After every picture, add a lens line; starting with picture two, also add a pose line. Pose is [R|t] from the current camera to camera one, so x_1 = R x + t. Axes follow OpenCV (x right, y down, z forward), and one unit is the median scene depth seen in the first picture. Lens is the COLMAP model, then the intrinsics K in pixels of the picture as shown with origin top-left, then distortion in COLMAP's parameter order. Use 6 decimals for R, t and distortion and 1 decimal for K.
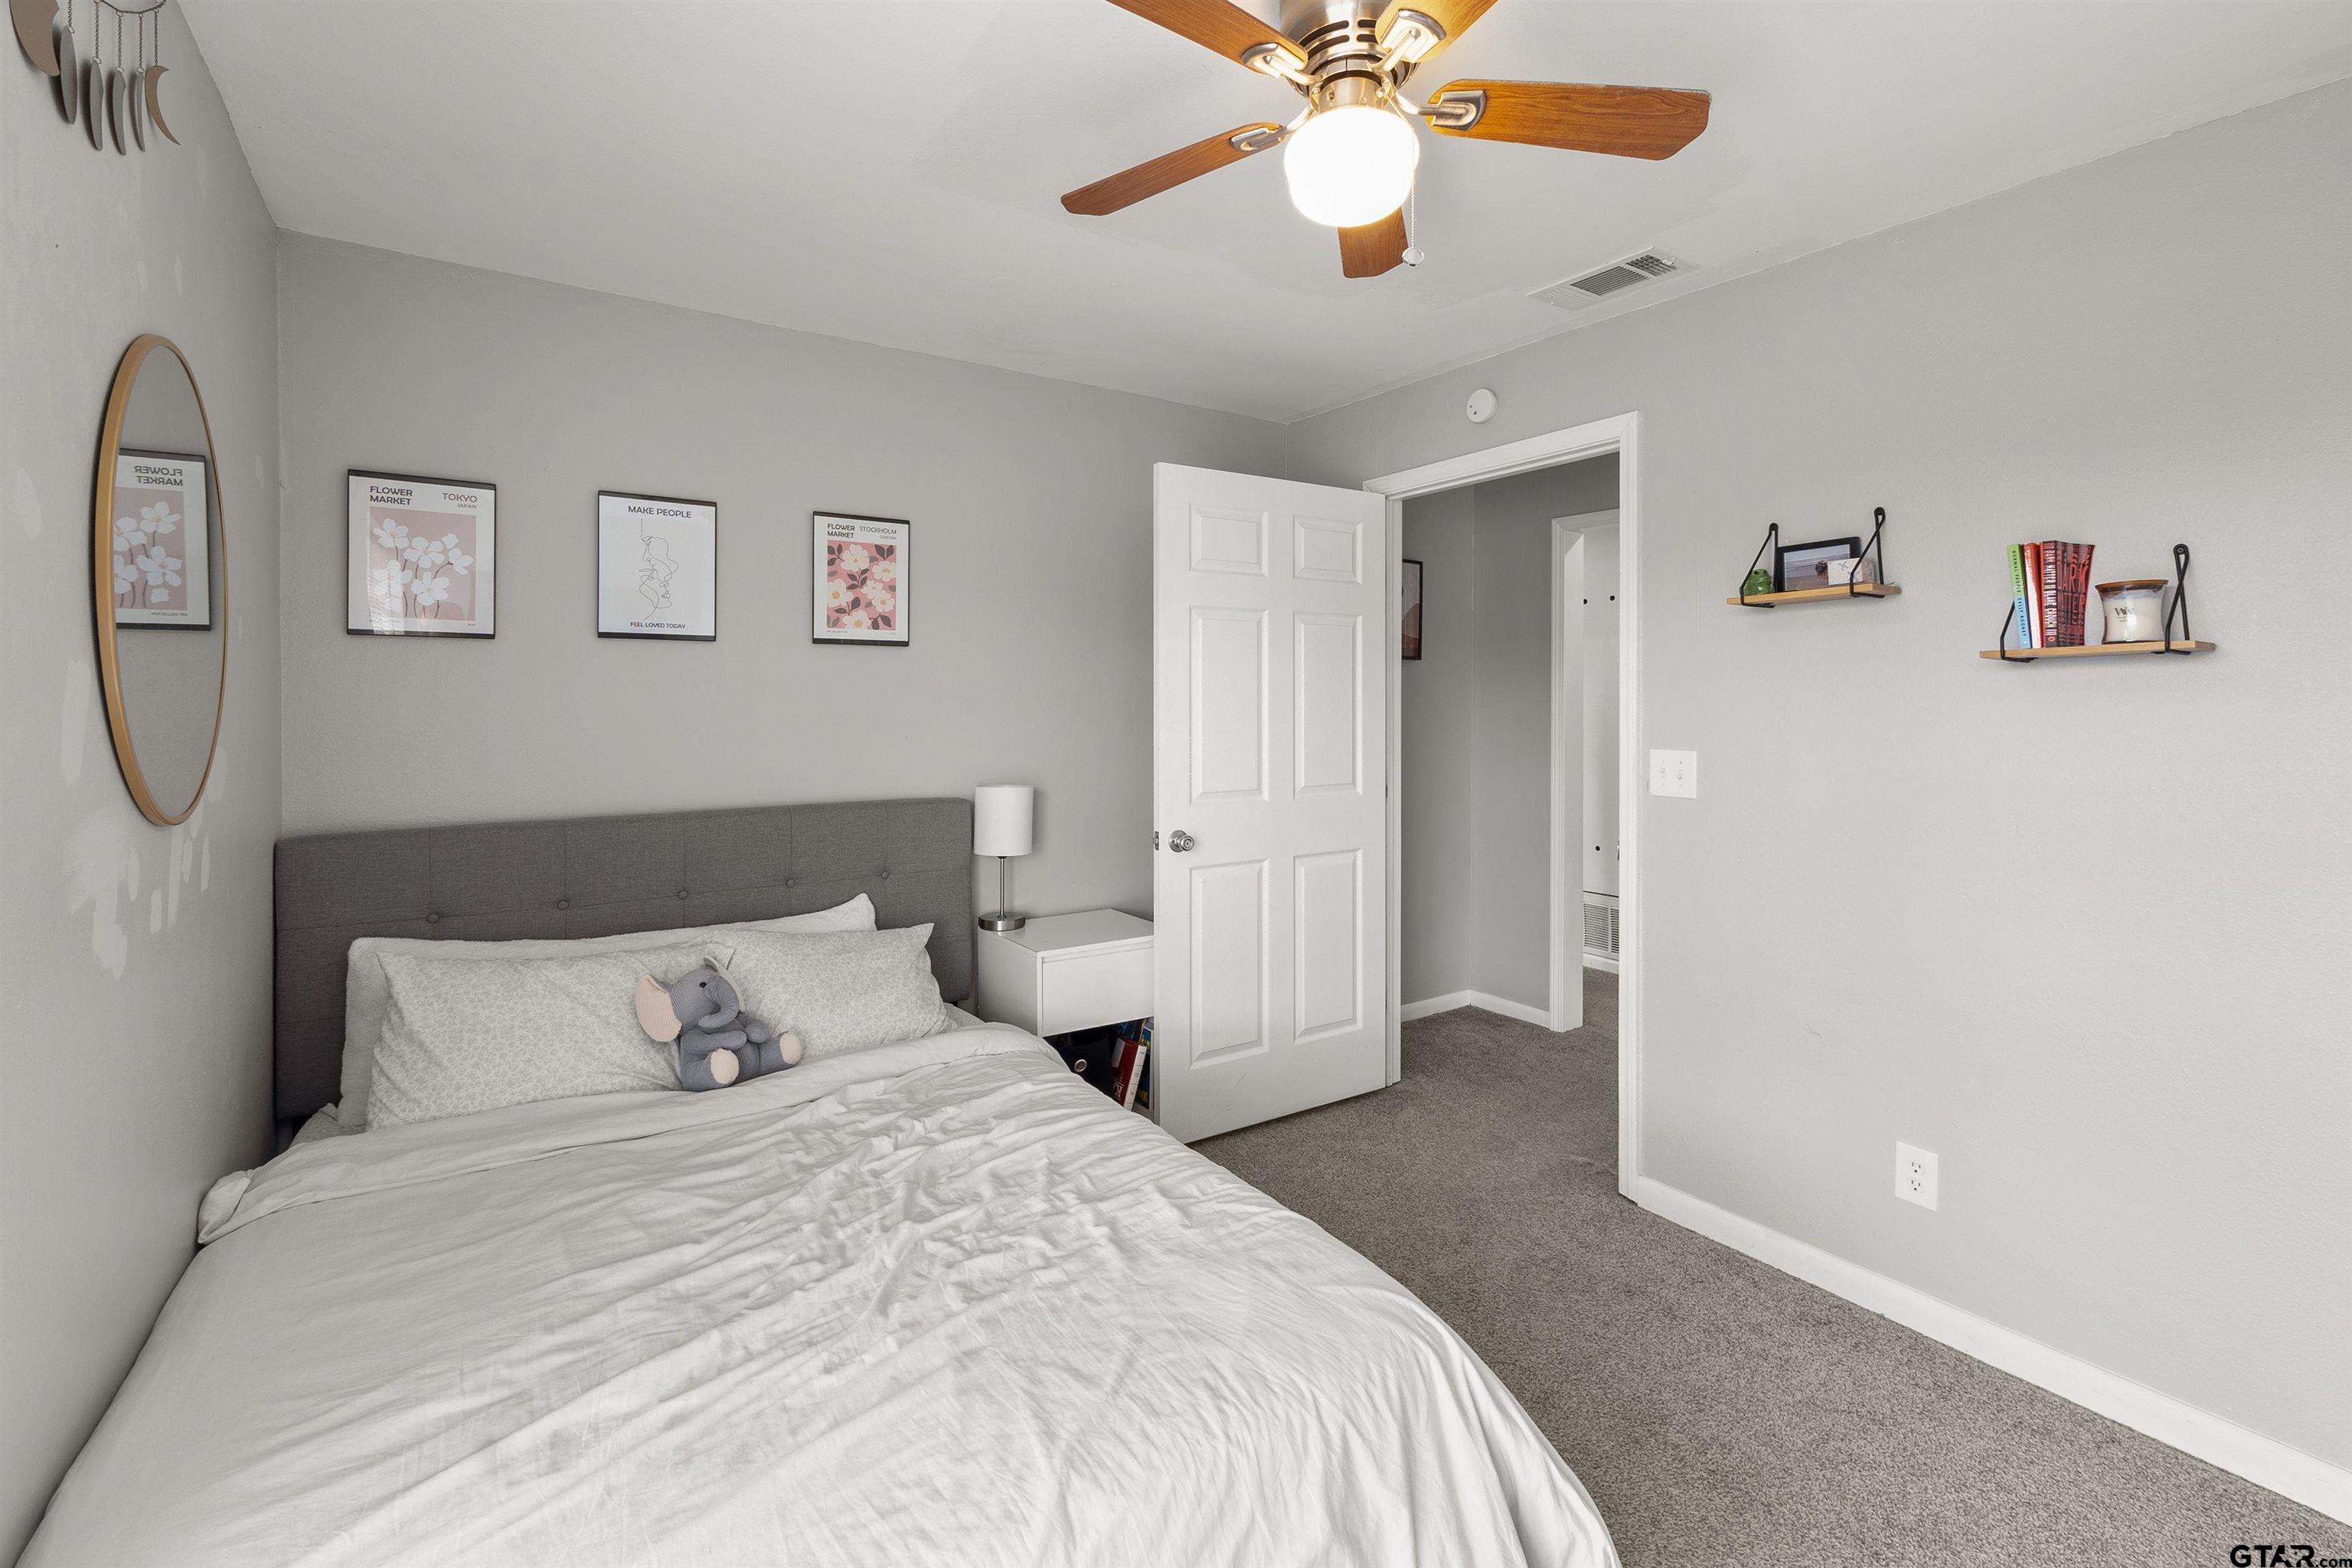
lens RADIAL K [[991.5, 0, 1154.6], [0, 991.5, 706.6], [0, 0, 1]] dist [0.003813, 0.000333]
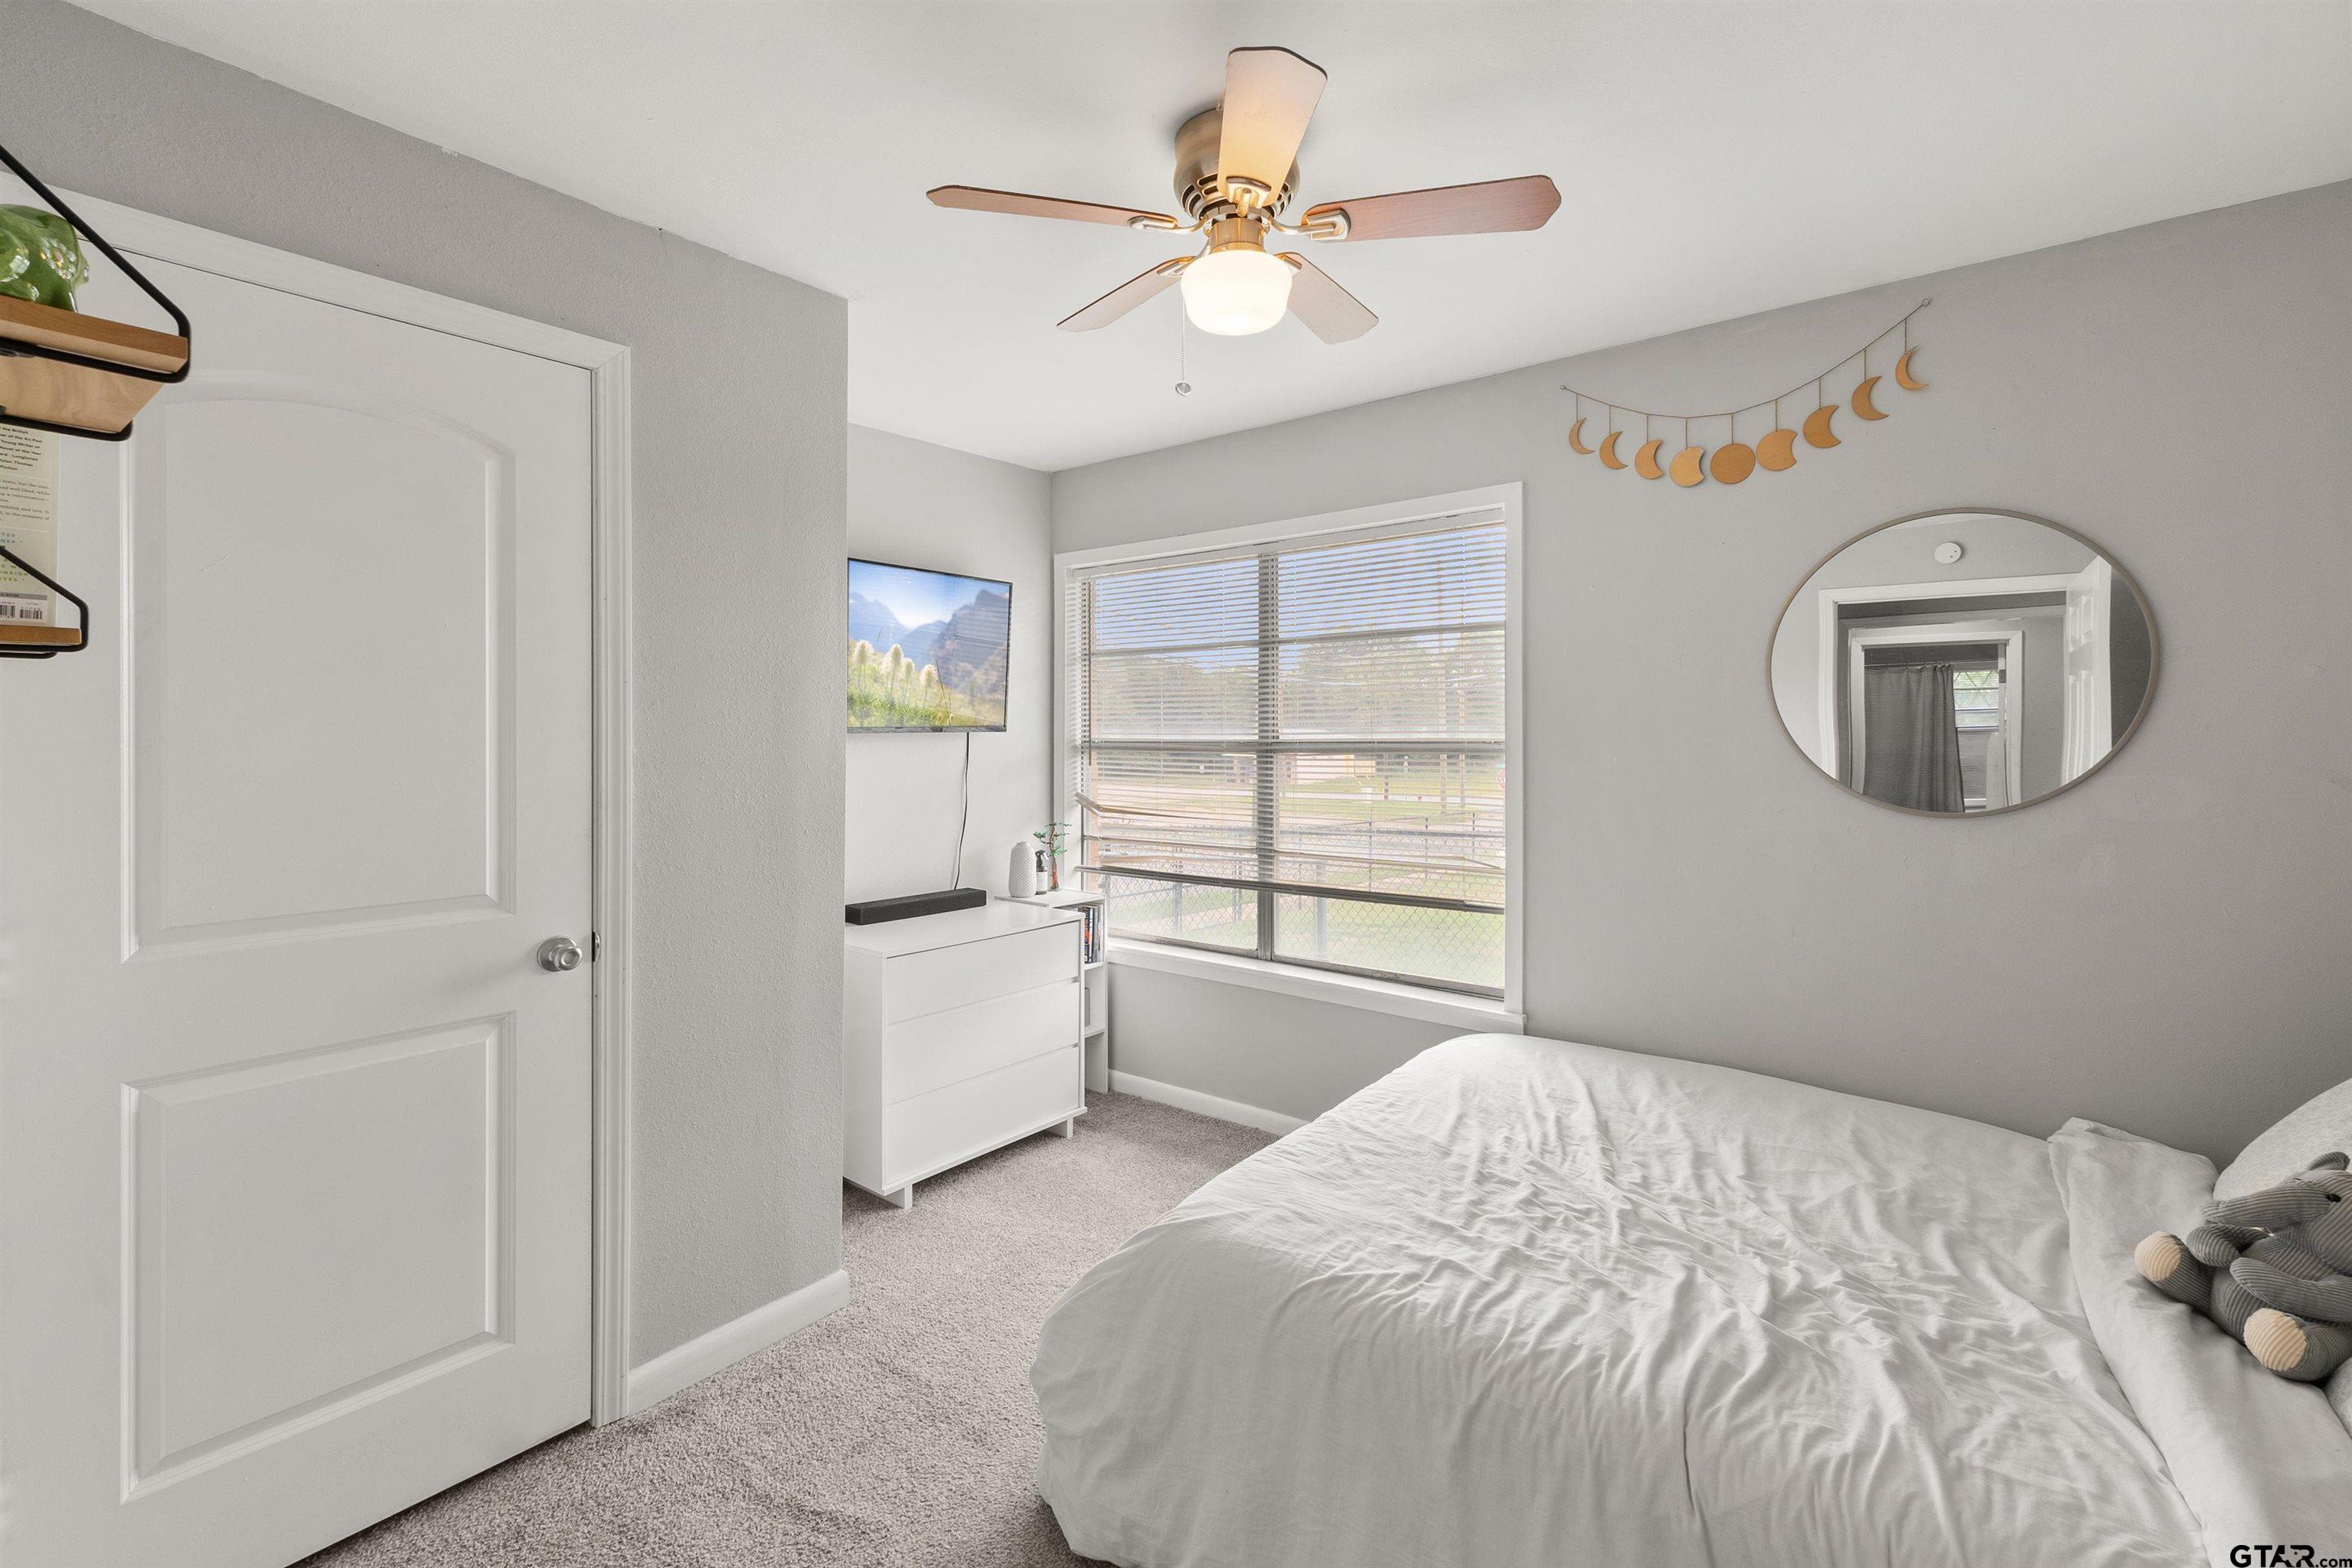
lens RADIAL K [[991.5, 0, 1173.9], [0, 991.5, 760.4], [0, 0, 1]] dist [0.003813, 0.000333]
pose [[-0.943262, 0.009368, -0.331918, 0.631702], [0.001680, 0.999724, 0.023441, -0.003834], [0.332046, 0.021554, -0.943017, 2.005797]]
